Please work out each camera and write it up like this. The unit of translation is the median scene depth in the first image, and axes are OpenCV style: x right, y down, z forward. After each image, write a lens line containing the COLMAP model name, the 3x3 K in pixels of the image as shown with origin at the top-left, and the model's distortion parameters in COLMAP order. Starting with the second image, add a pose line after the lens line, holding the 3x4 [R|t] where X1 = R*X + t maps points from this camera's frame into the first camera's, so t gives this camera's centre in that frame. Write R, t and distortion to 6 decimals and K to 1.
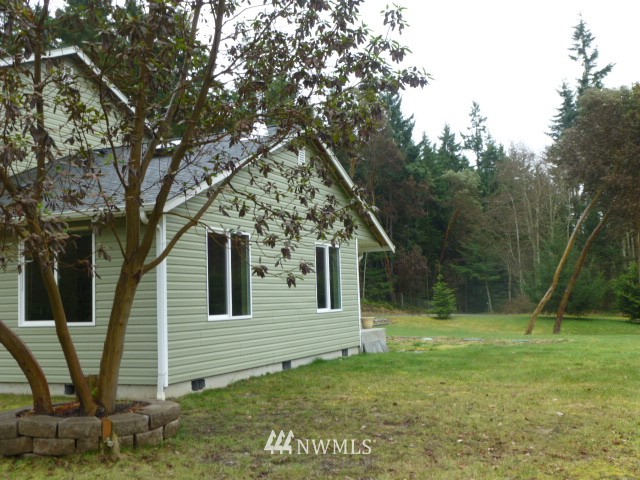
lens RADIAL K [[748.3, 0, 315.5], [0, 748.3, 235.3], [0, 0, 1]] dist [-0.029061, 0.000000]
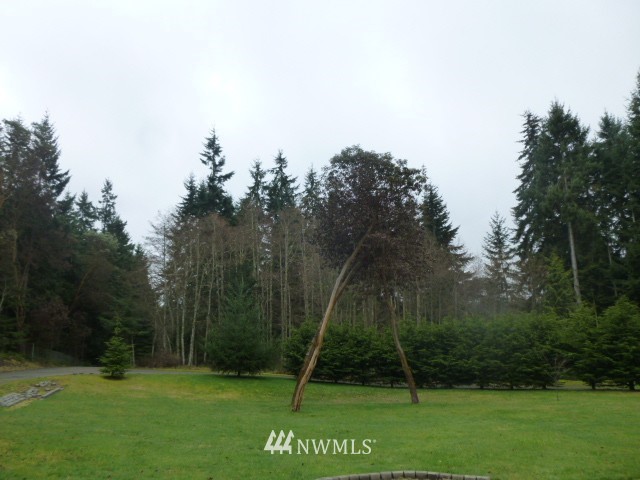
lens RADIAL K [[483.7, 0, 321.2], [0, 483.7, 241.0], [0, 0, 1]] dist [-0.059653, 0.031326]
pose [[0.736020, 0.161270, 0.657470, -0.109227], [-0.074435, 0.984600, -0.158183, 0.050886], [-0.672855, 0.067487, 0.736689, 0.923531]]
